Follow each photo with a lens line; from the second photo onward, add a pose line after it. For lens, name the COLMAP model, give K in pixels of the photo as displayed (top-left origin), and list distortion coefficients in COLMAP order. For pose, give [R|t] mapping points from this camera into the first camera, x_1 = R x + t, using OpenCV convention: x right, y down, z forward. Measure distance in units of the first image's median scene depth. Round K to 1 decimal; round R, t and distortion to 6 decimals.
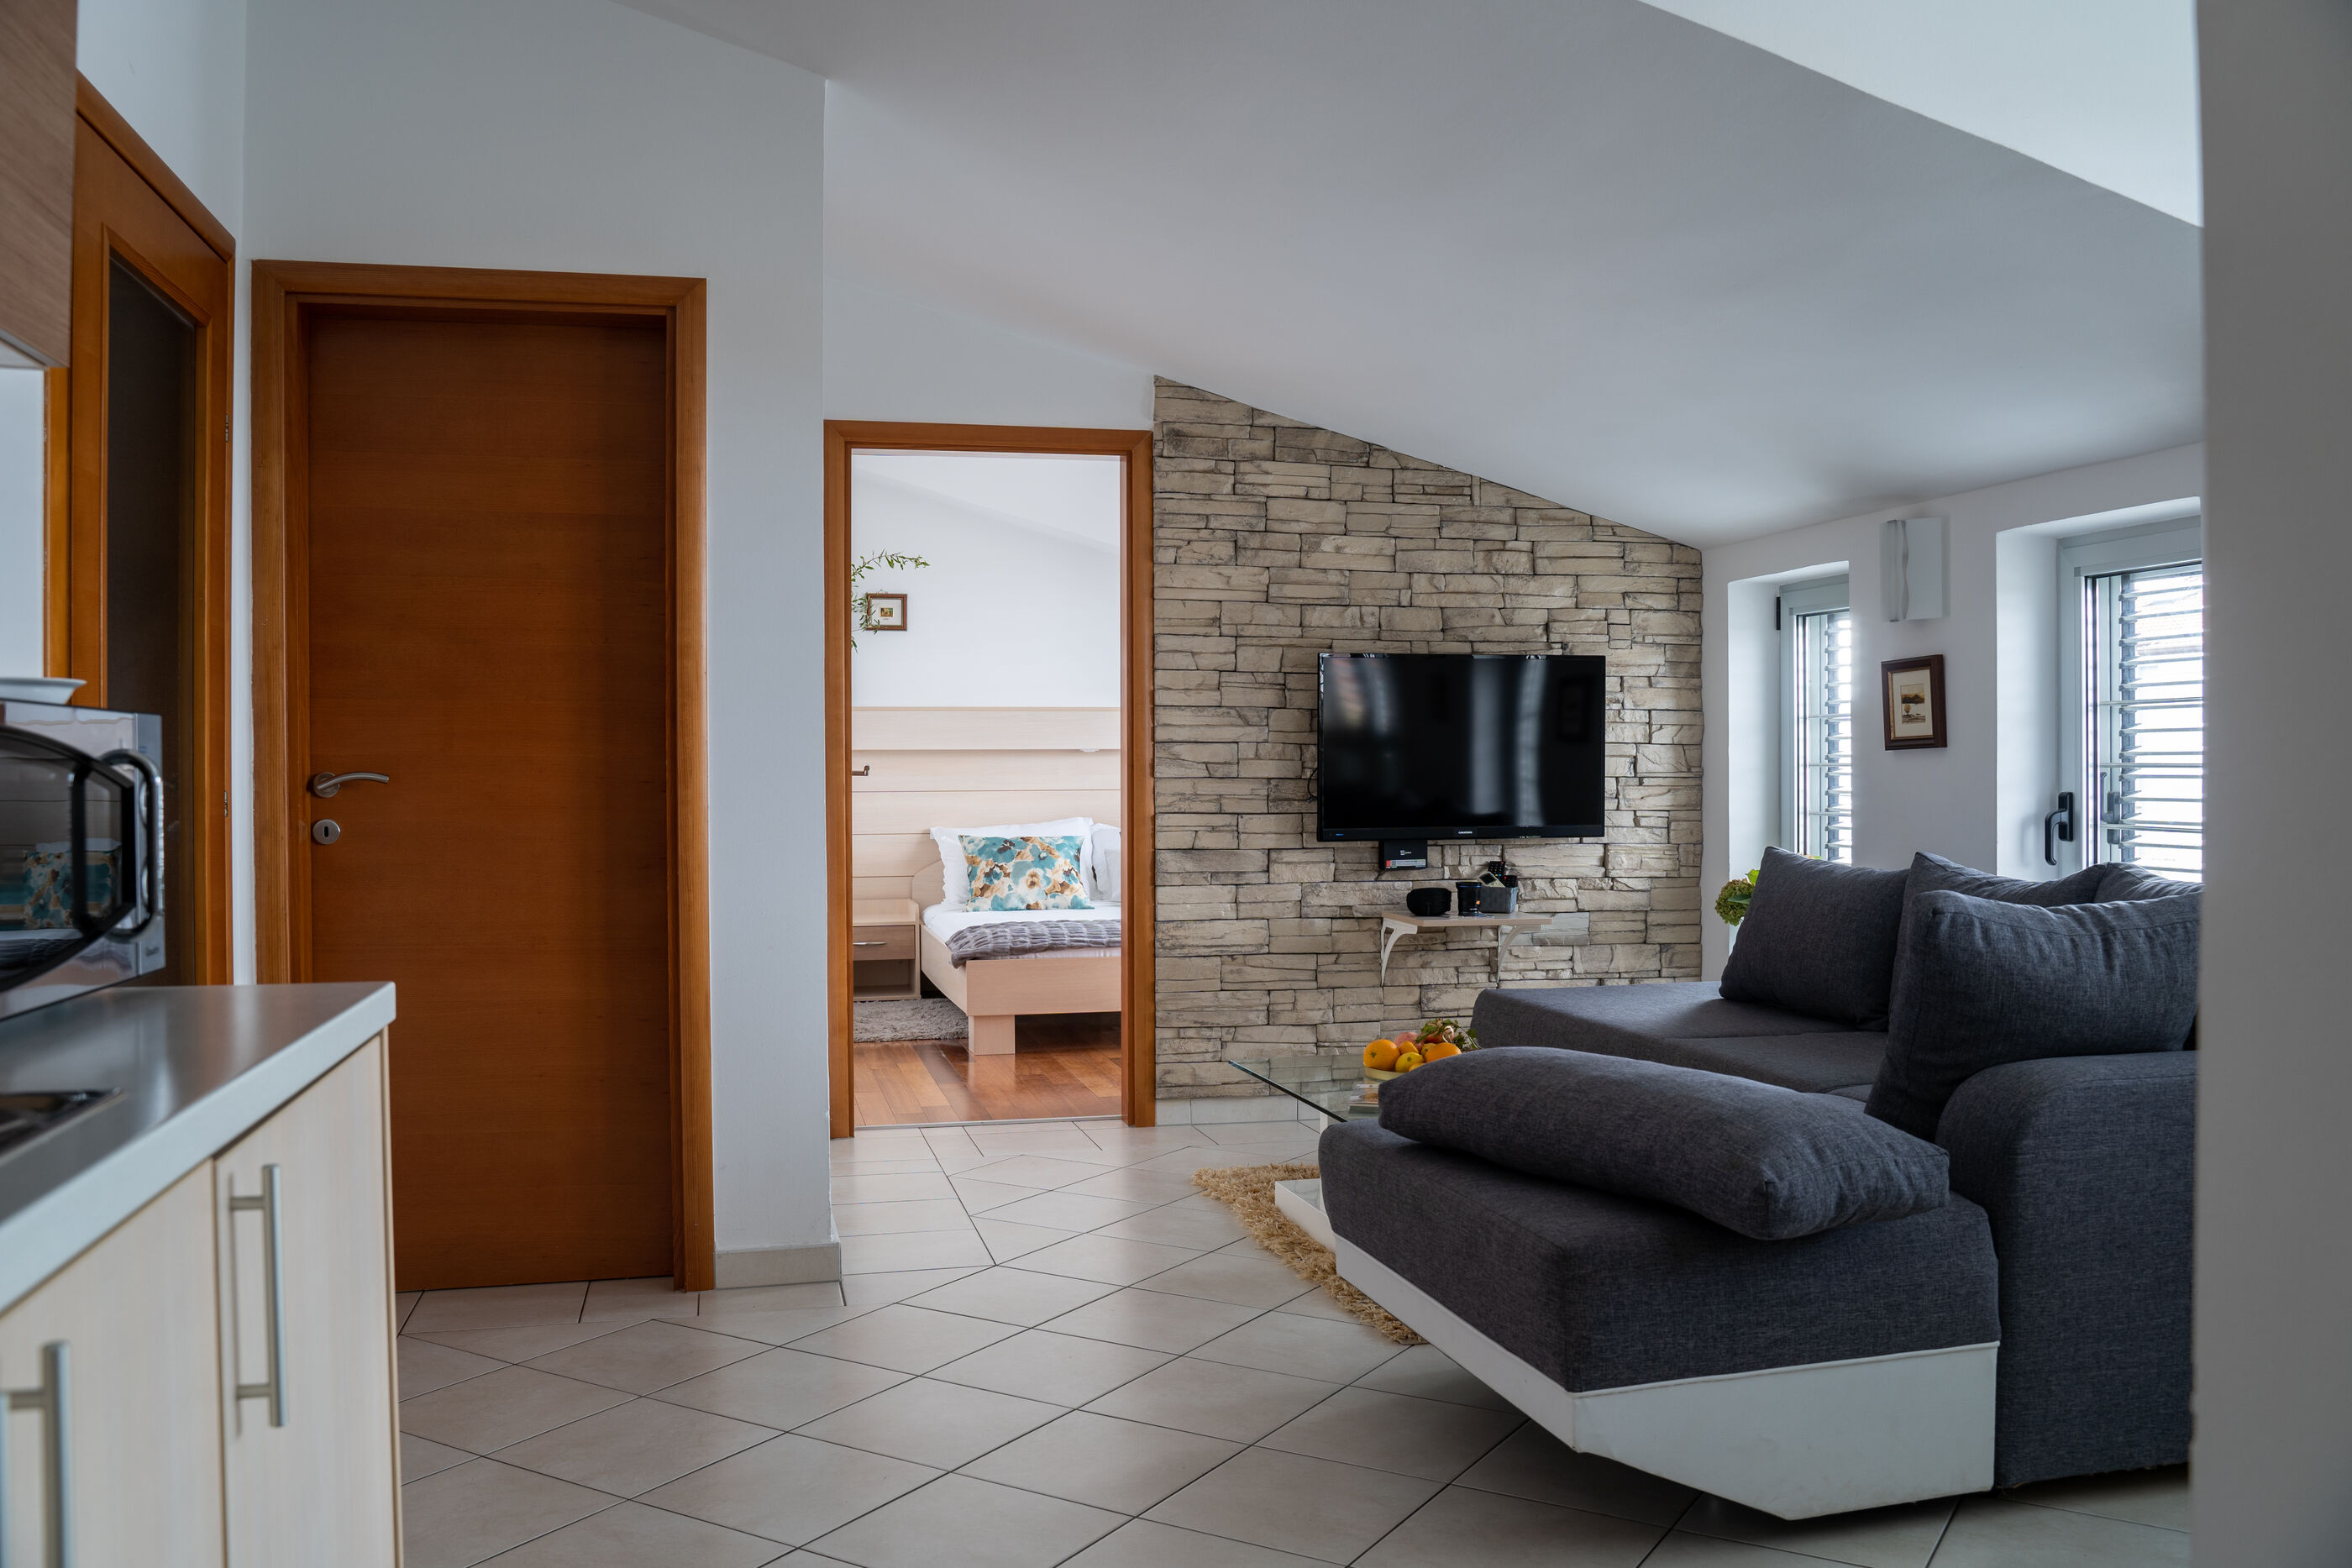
lens RADIAL K [[1920.8, 0, 1176.0], [0, 1920.8, 784.0], [0, 0, 1]] dist [-0.123762, 0.099560]
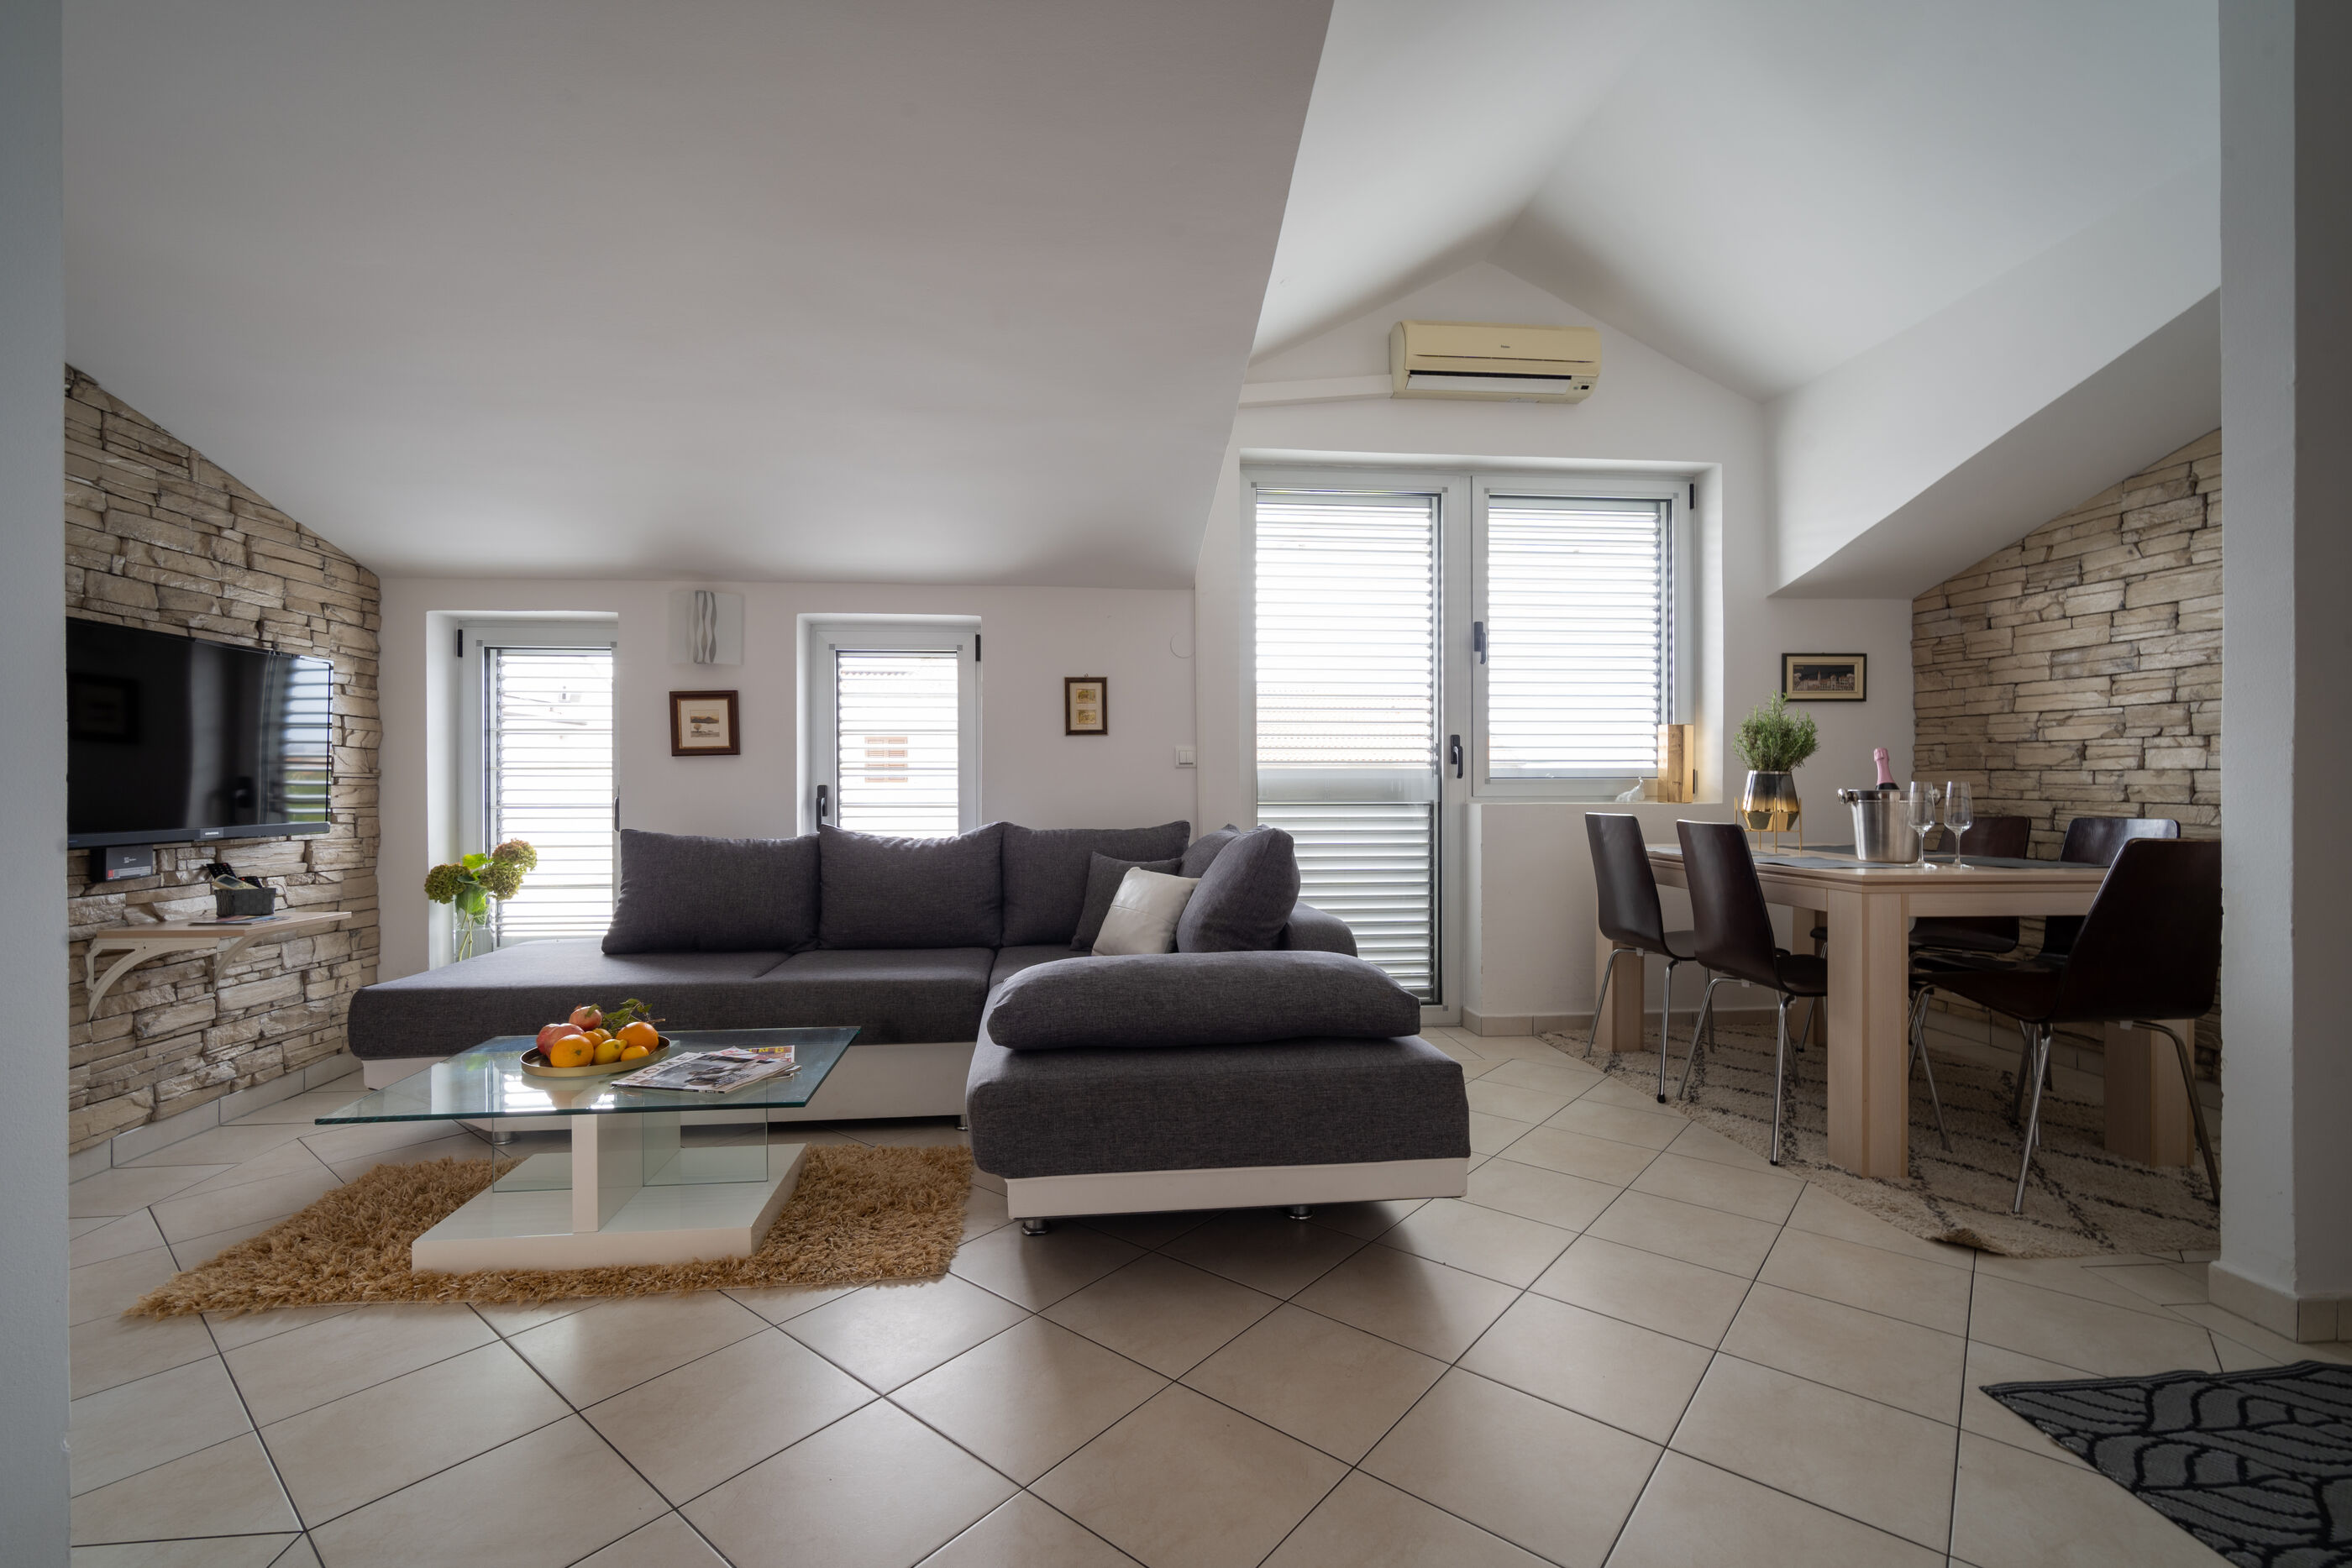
lens RADIAL K [[1026.5, 0, 1160.5], [0, 1026.5, 788.3], [0, 0, 1]] dist [-0.012724, 0.005824]
pose [[0.146173, 0.001370, 0.989258, -0.267075], [0.011833, 0.999925, -0.003133, 0.010445], [-0.989188, 0.012164, 0.146145, 0.470203]]
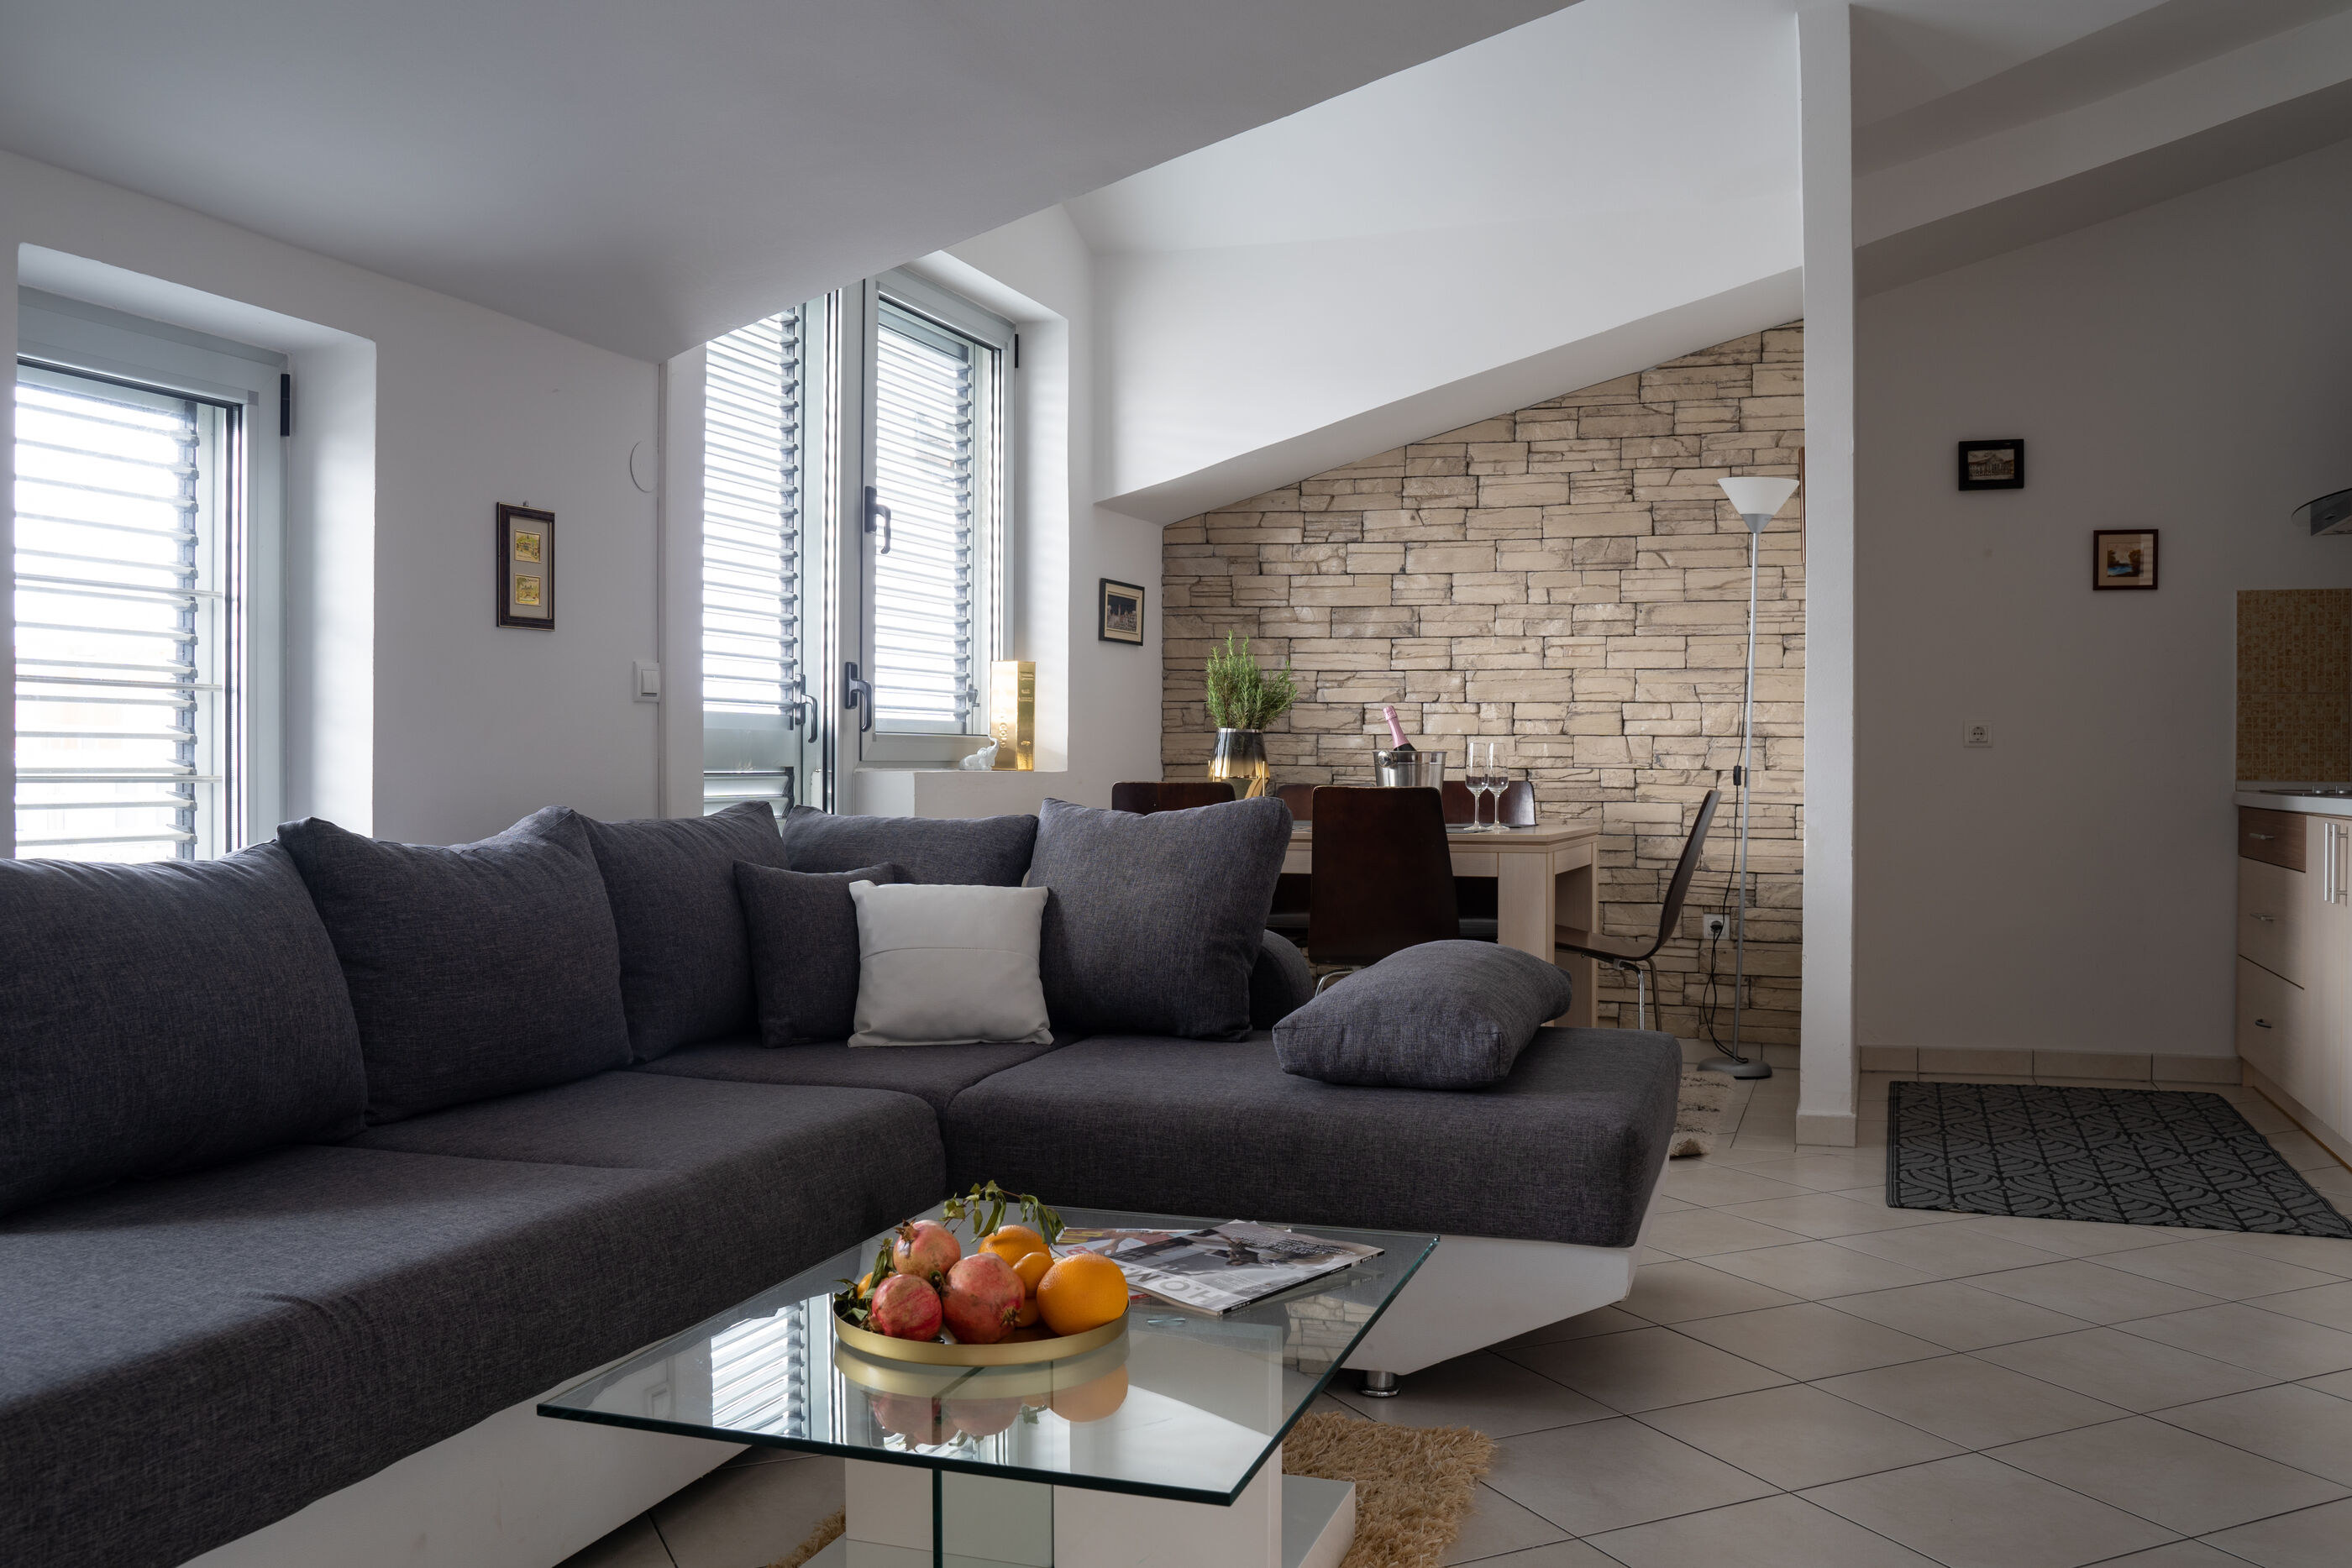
lens RADIAL K [[1973.0, 0, 1176.0], [0, 1973.0, 784.0], [0, 0, 1]] dist [-0.114641, 0.105250]
pose [[-0.836448, -0.004013, 0.548031, -0.117601], [0.006357, 0.999835, 0.017025, 0.012830], [-0.548009, 0.017724, -0.836284, 1.017998]]
